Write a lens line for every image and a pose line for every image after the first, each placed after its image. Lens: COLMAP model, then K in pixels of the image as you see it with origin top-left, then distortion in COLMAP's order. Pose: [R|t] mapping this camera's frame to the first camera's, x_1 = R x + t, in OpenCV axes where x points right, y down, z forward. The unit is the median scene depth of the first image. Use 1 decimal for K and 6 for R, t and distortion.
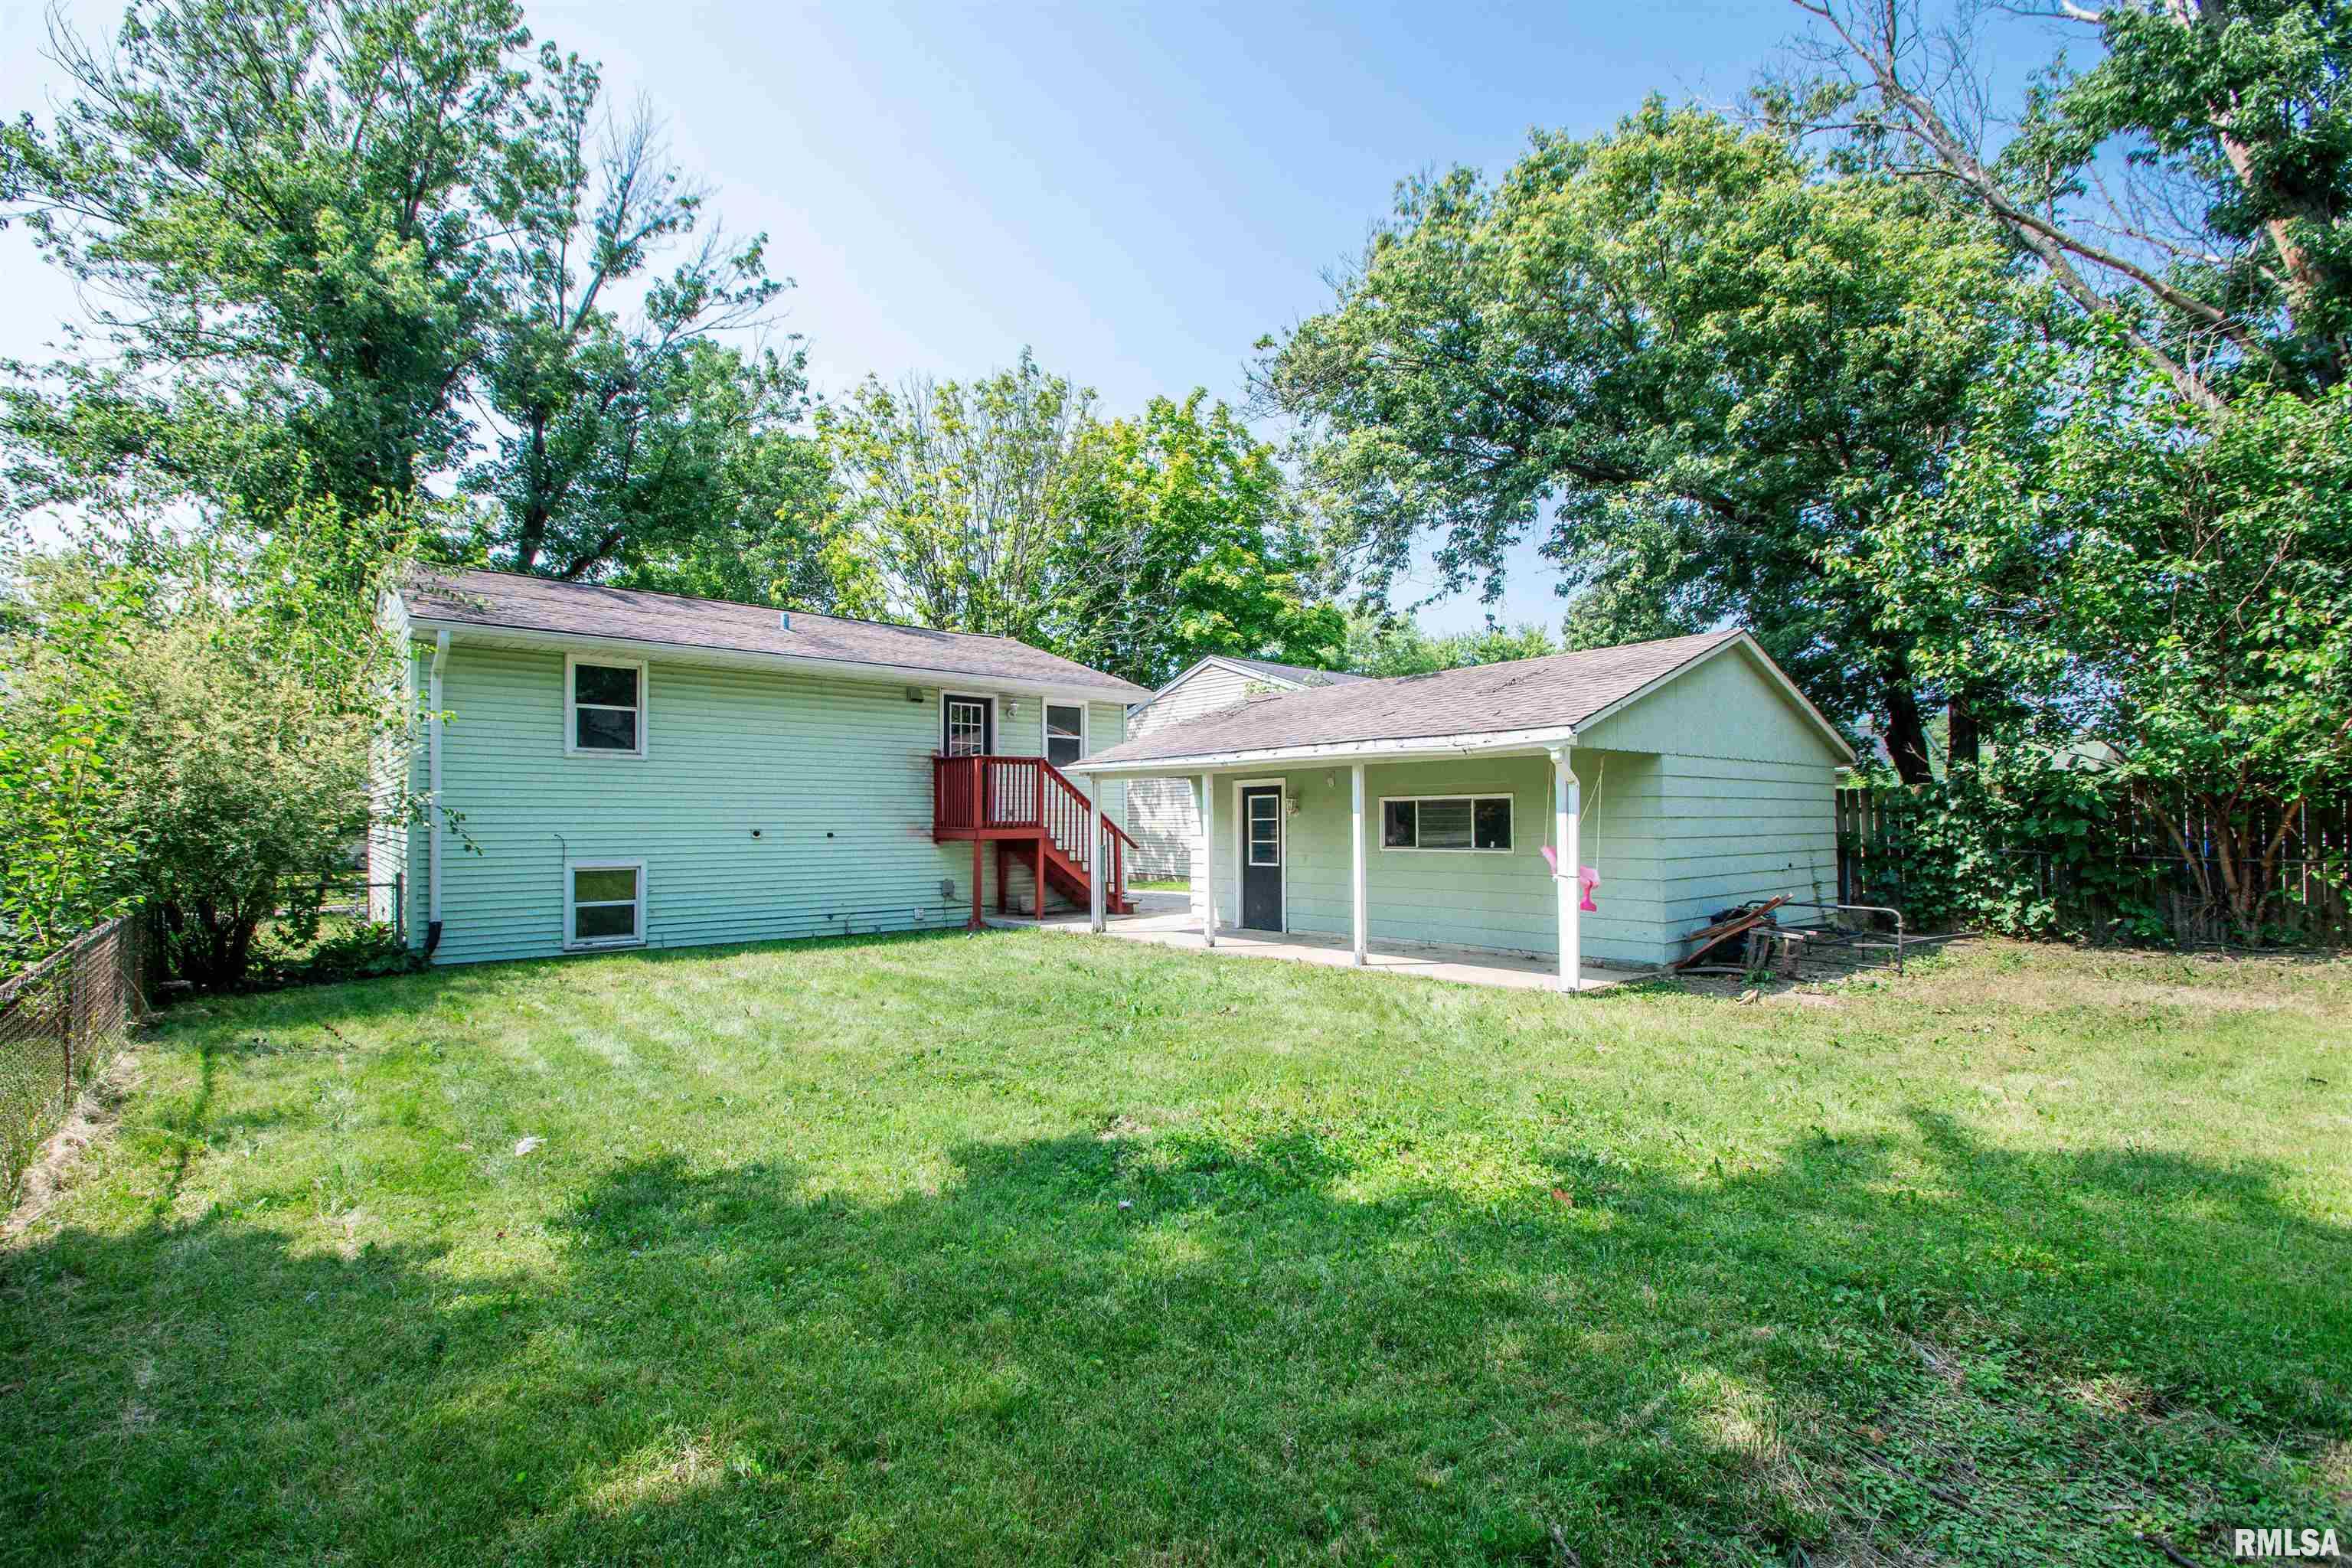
lens RADIAL K [[1072.1, 0, 1174.7], [0, 1072.1, 787.4], [0, 0, 1]] dist [0.000332, 0.000144]
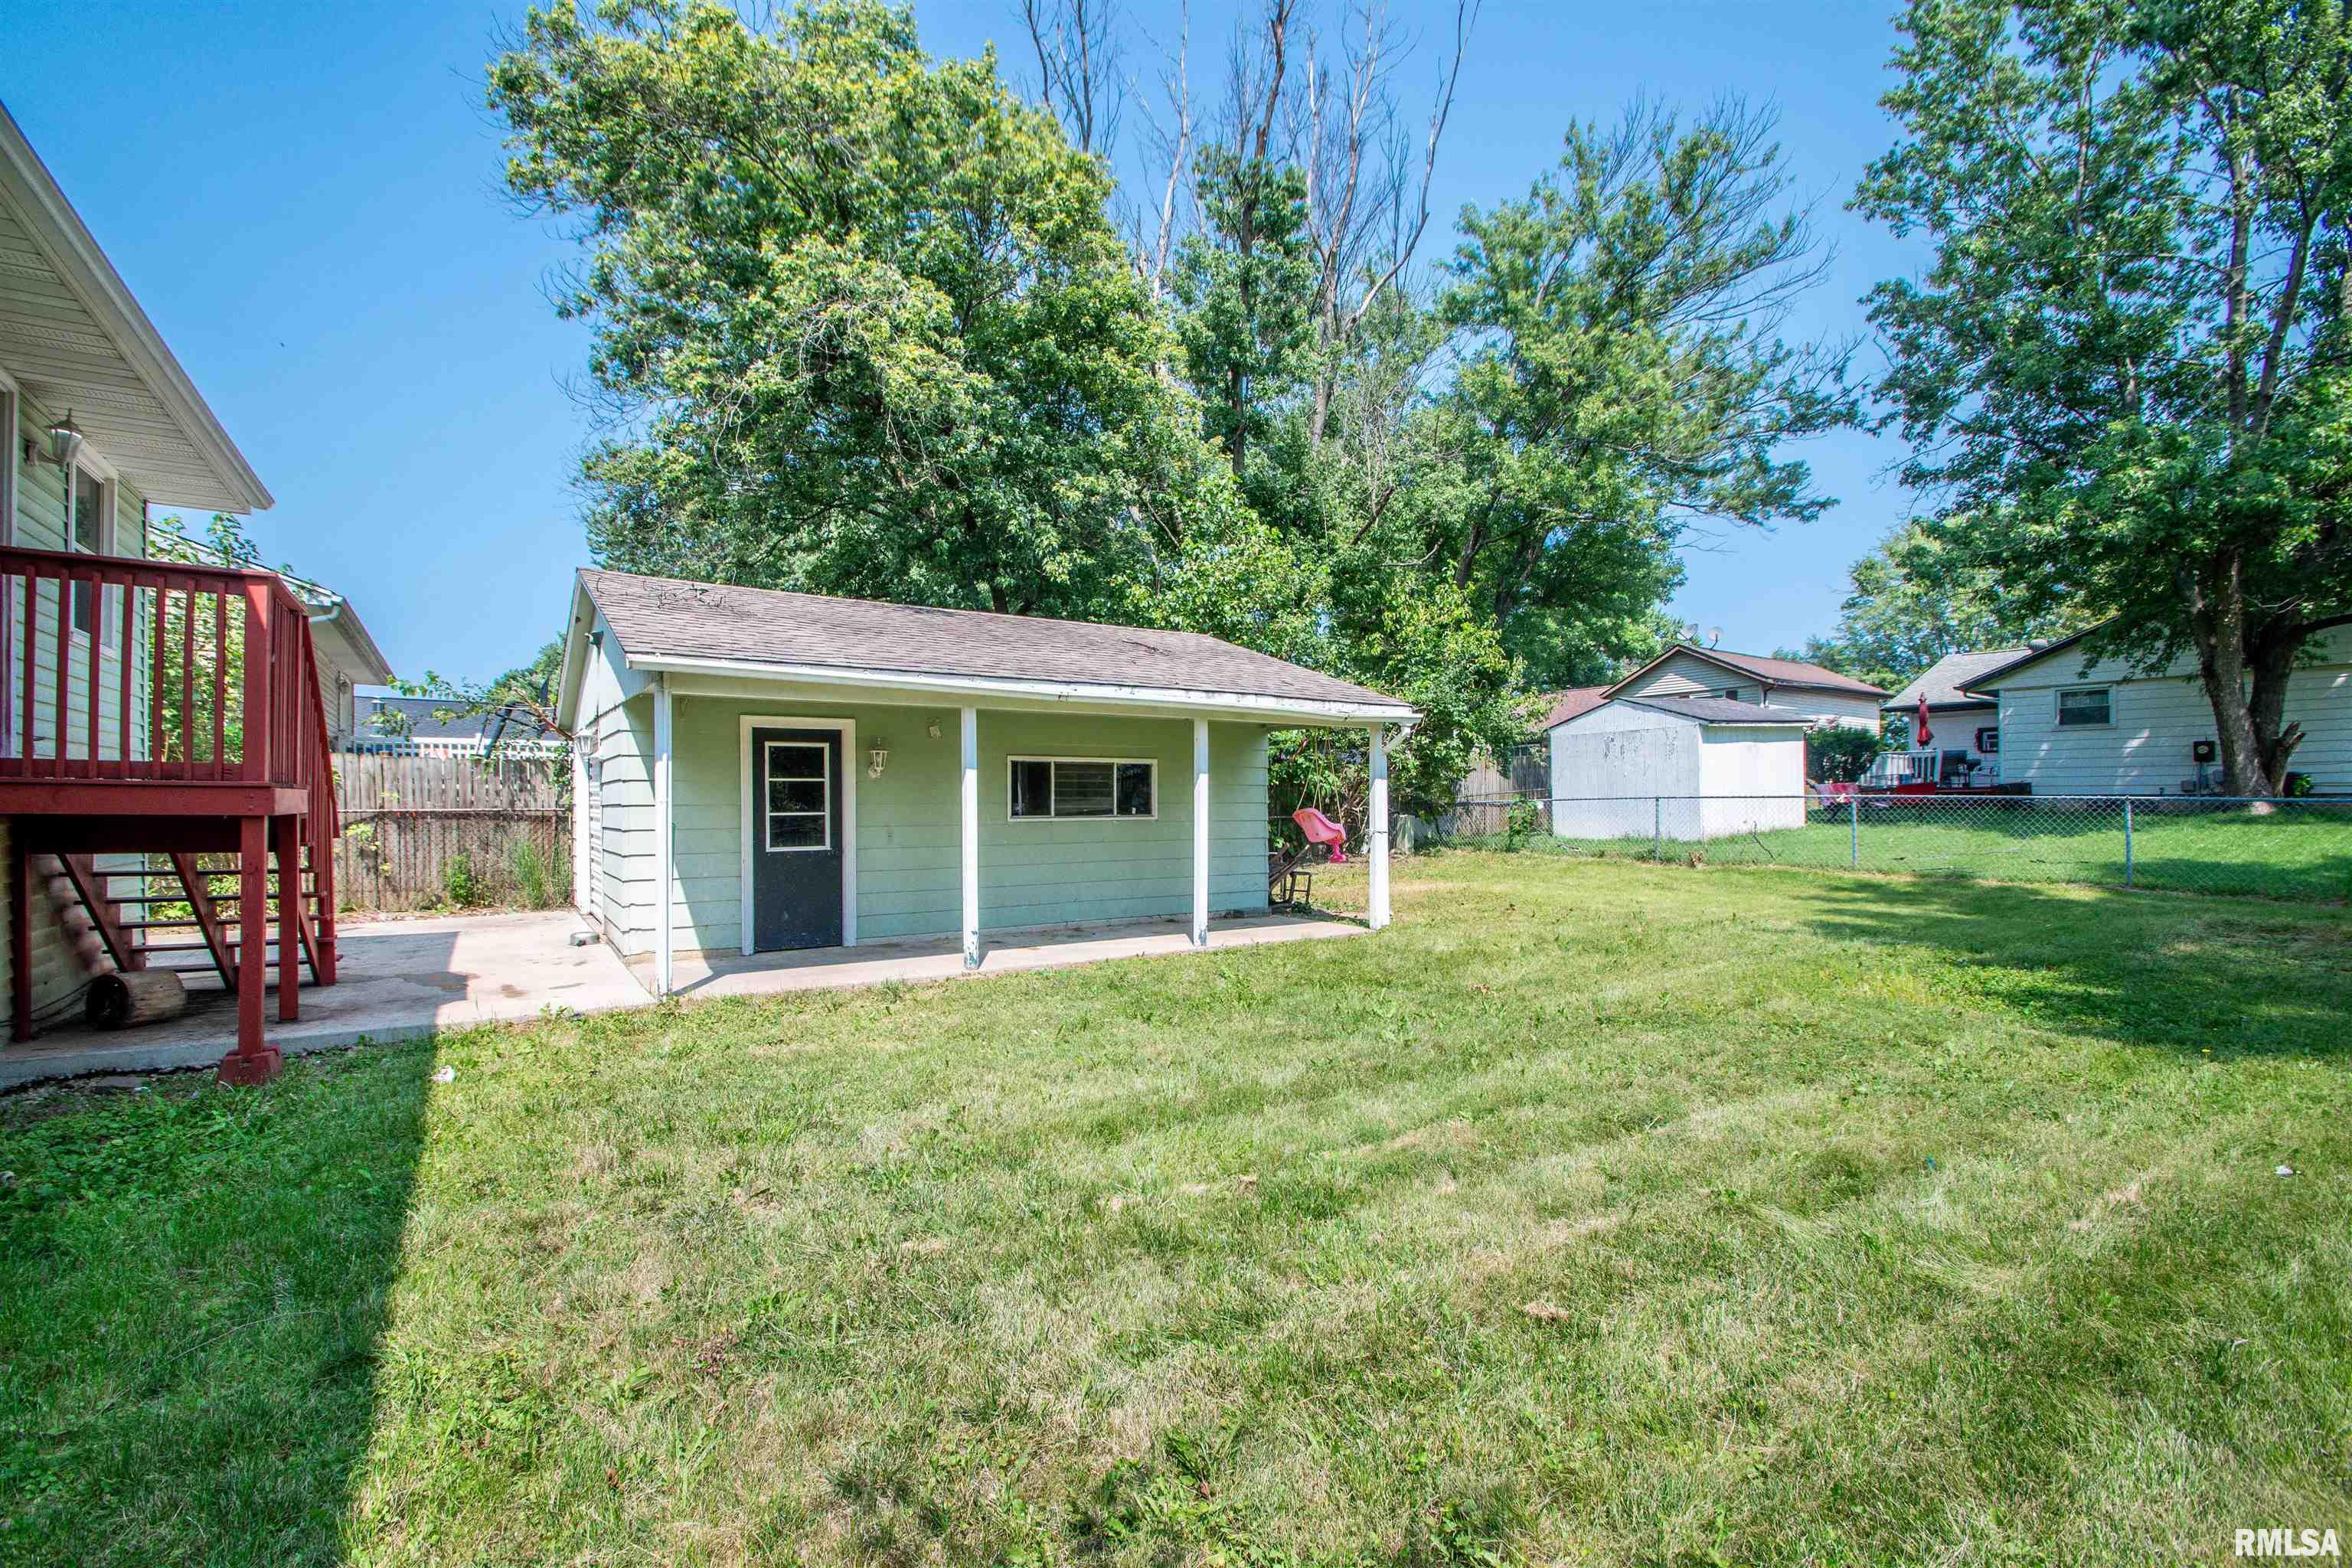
lens RADIAL K [[1072.1, 0, 1172.3], [0, 1072.1, 794.0], [0, 0, 1]] dist [0.000332, 0.000144]
pose [[0.145869, 0.009513, 0.989258, -0.579521], [-0.032802, 0.999450, -0.004774, 0.038178], [-0.988760, -0.031753, 0.146101, 0.754224]]
